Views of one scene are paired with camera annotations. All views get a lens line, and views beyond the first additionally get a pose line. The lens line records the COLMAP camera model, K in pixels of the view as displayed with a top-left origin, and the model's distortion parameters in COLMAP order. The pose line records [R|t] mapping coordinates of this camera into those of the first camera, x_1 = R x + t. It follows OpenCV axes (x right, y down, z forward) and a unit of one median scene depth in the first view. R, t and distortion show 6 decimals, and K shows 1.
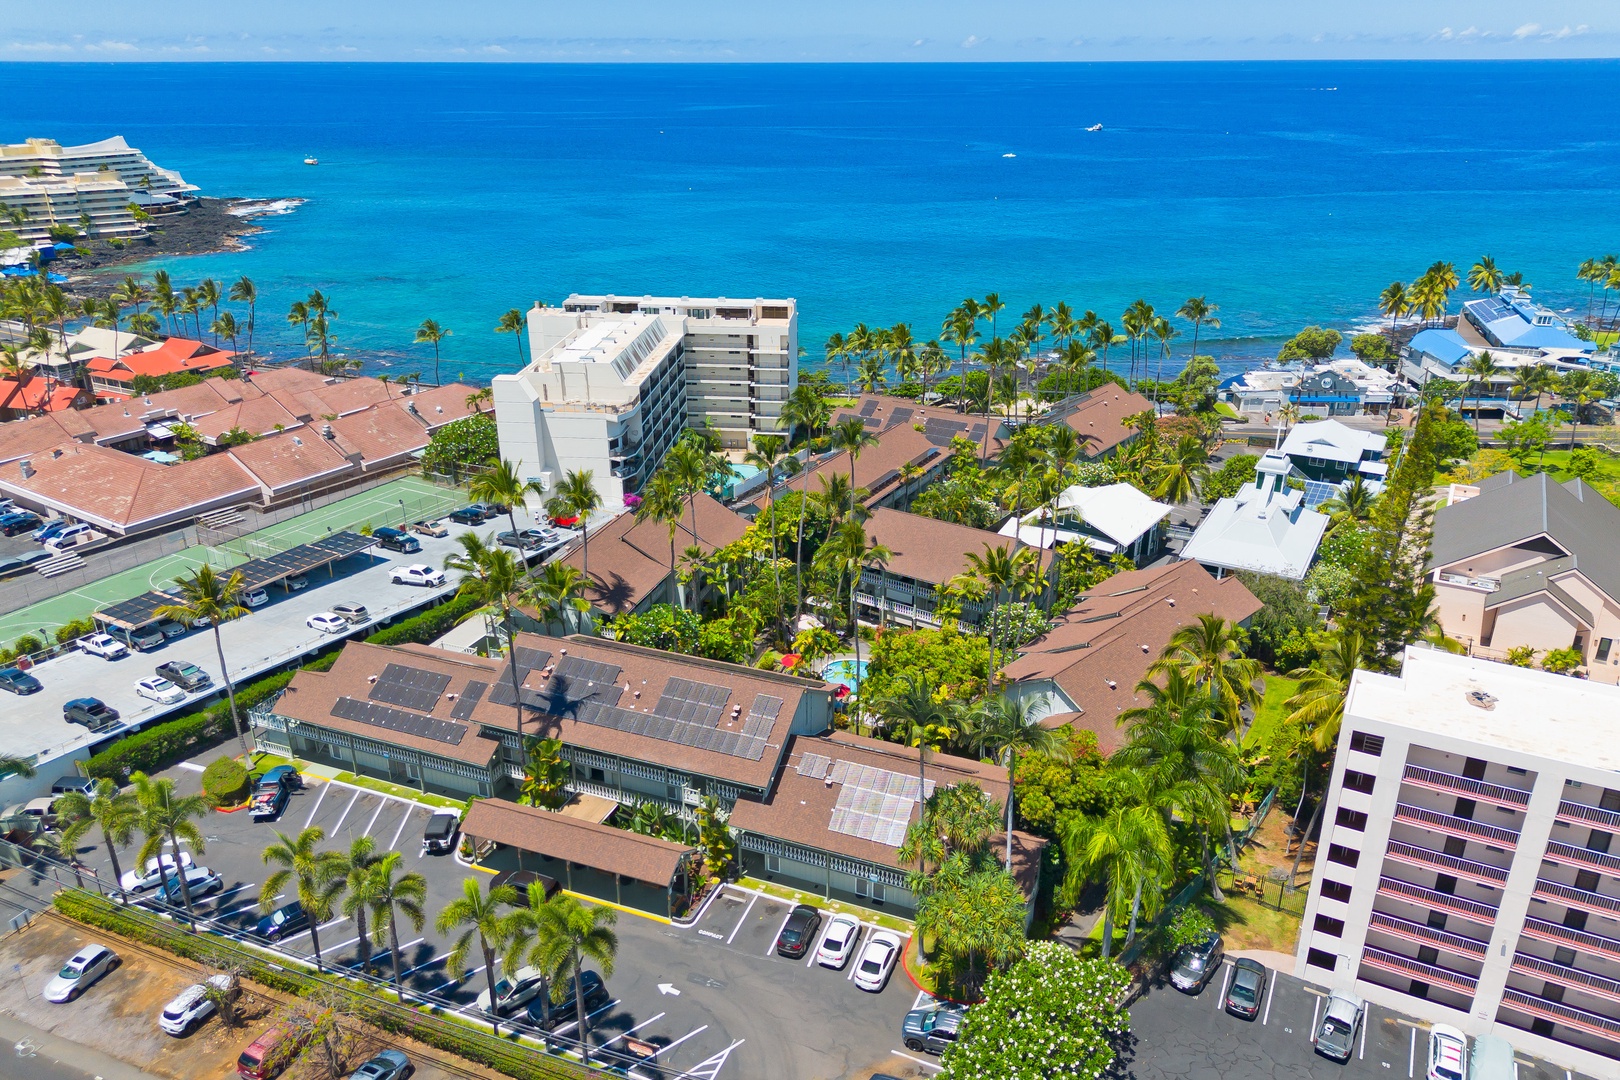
lens RADIAL K [[1157.7, 0, 807.6], [0, 1157.7, 537.1], [0, 0, 1]] dist [0.026427, -0.021767]
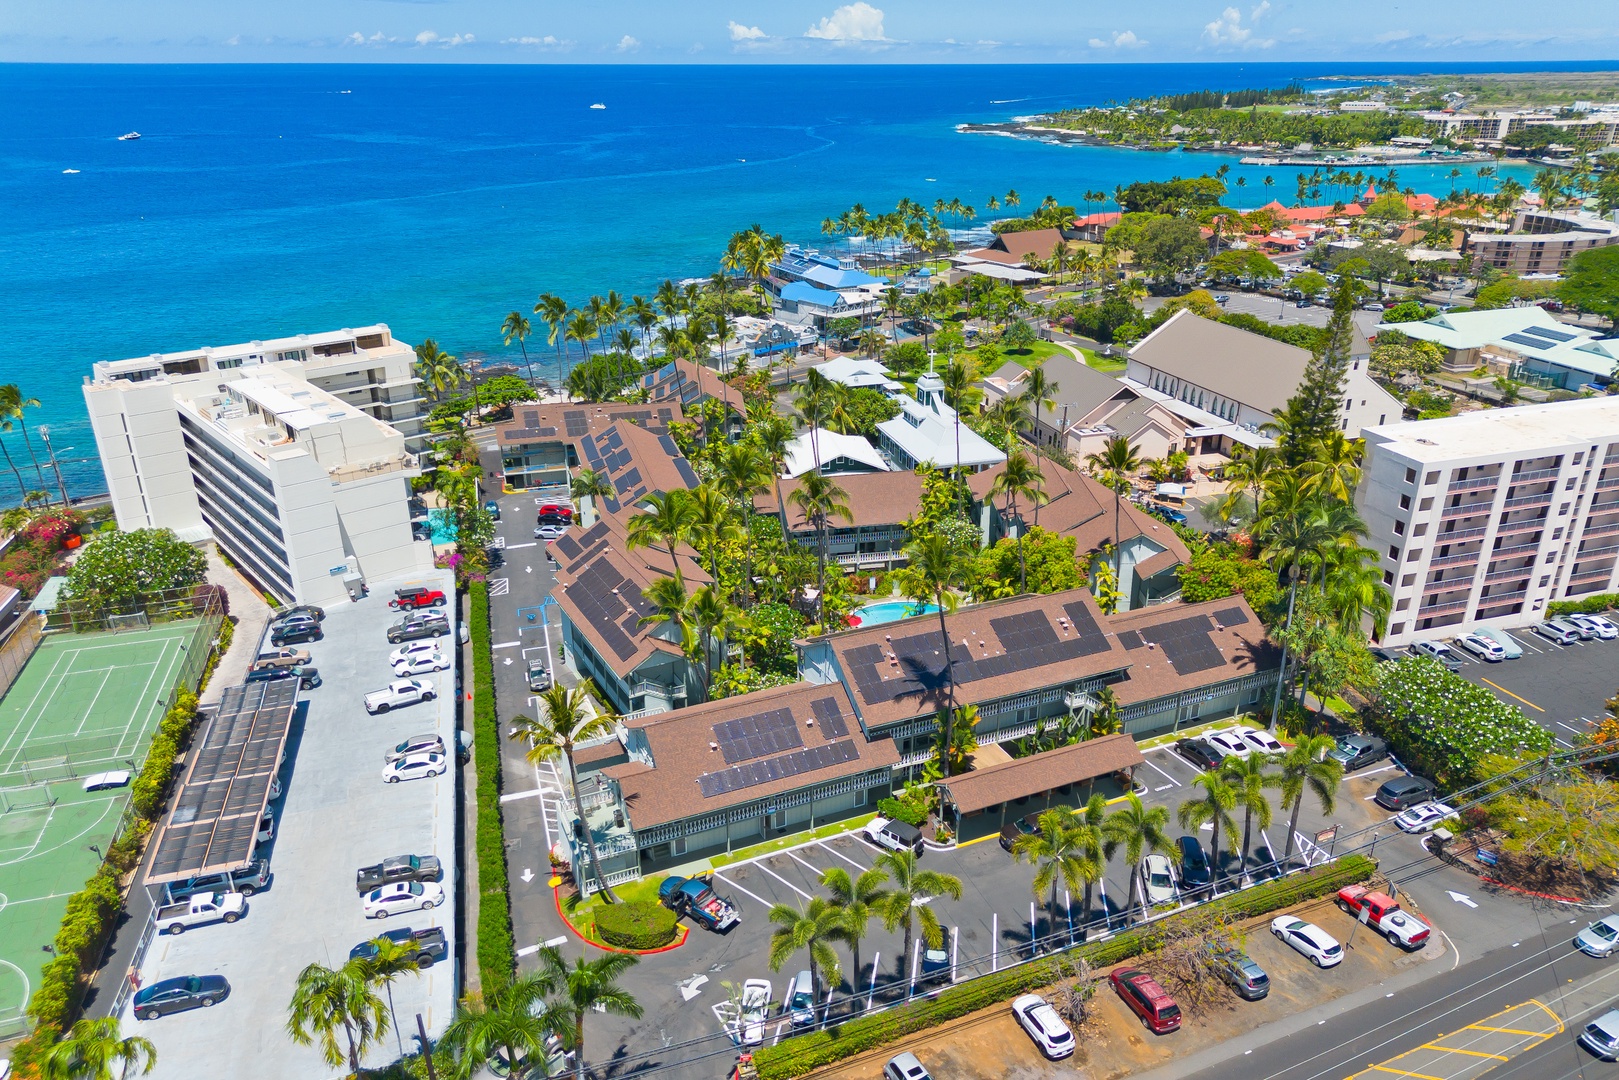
lens RADIAL K [[1157.0, 0, 807.6], [0, 1157.0, 544.5], [0, 0, 1]] dist [0.026427, -0.021767]
pose [[0.695035, -0.273127, 0.665078, -0.784969], [0.270924, 0.956340, 0.109612, -0.094770], [-0.665978, 0.104001, 0.738686, 0.244159]]
